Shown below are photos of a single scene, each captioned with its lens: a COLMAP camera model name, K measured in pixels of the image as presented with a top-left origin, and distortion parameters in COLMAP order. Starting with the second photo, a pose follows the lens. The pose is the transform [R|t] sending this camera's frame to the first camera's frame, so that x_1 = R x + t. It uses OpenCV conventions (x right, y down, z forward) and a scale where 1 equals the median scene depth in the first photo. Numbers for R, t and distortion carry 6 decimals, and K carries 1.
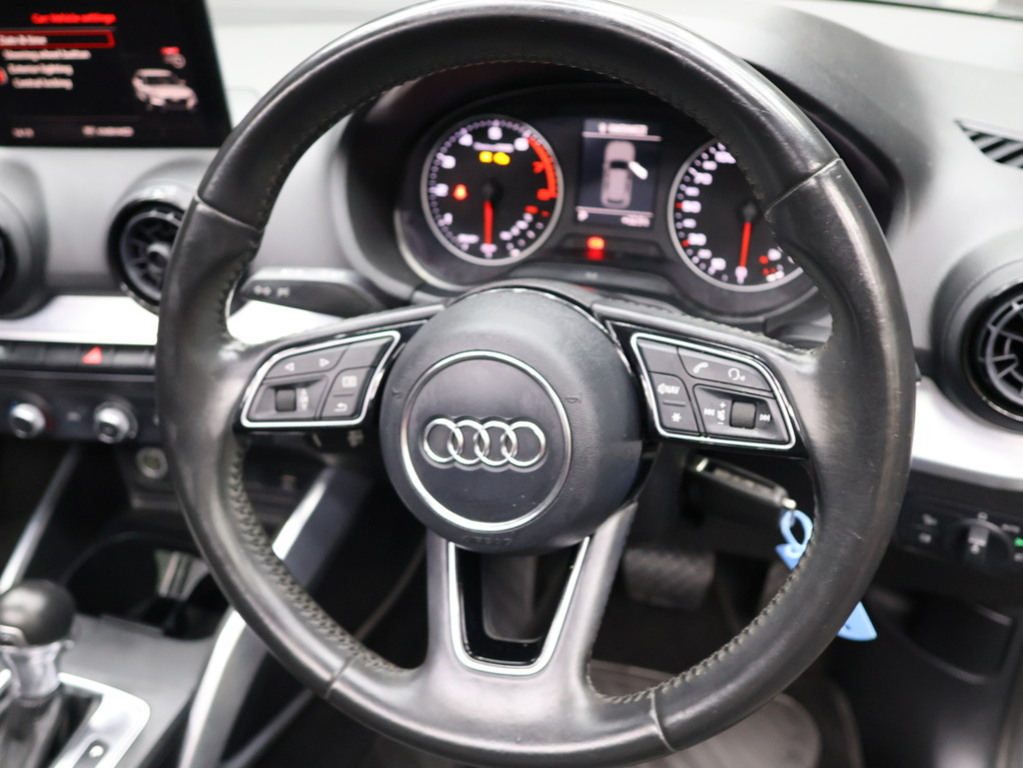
lens RADIAL K [[864.1, 0, 509.7], [0, 864.1, 384.8], [0, 0, 1]] dist [0.007336, 0.008074]
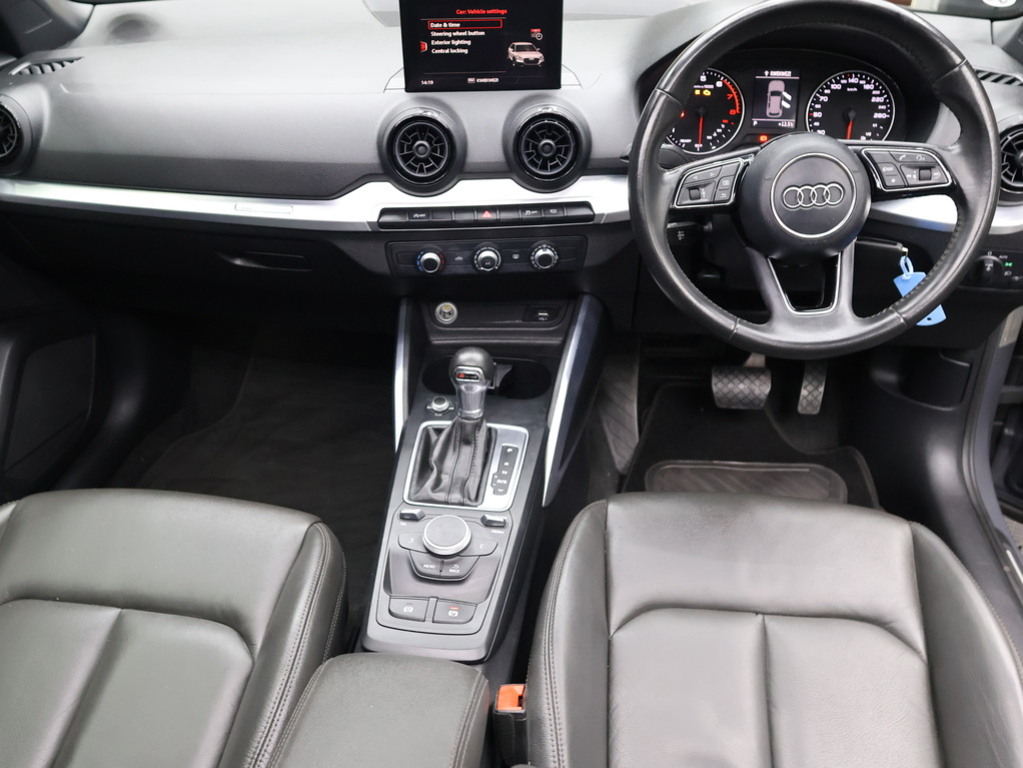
lens RADIAL K [[864.1, 0, 508.9], [0, 864.1, 384.3], [0, 0, 1]] dist [0.007336, 0.008074]
pose [[0.978999, -0.075674, 0.189298, -0.813134], [0.081119, 0.996480, -0.021172, 0.345391], [-0.187029, 0.036083, 0.981691, -0.650304]]
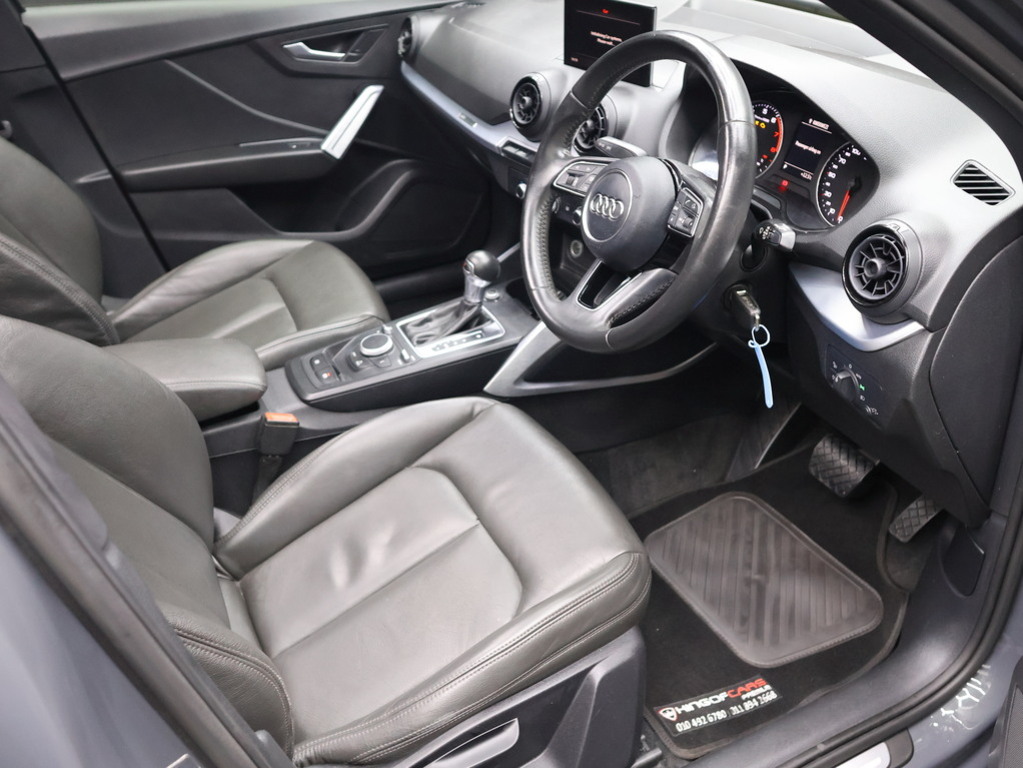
lens RADIAL K [[864.1, 0, 507.0], [0, 864.1, 382.6], [0, 0, 1]] dist [0.007336, 0.008074]
pose [[0.690350, 0.419549, -0.589403, 0.952455], [-0.414632, 0.897053, 0.152894, 0.171081], [0.592872, 0.138835, 0.793239, -0.702628]]
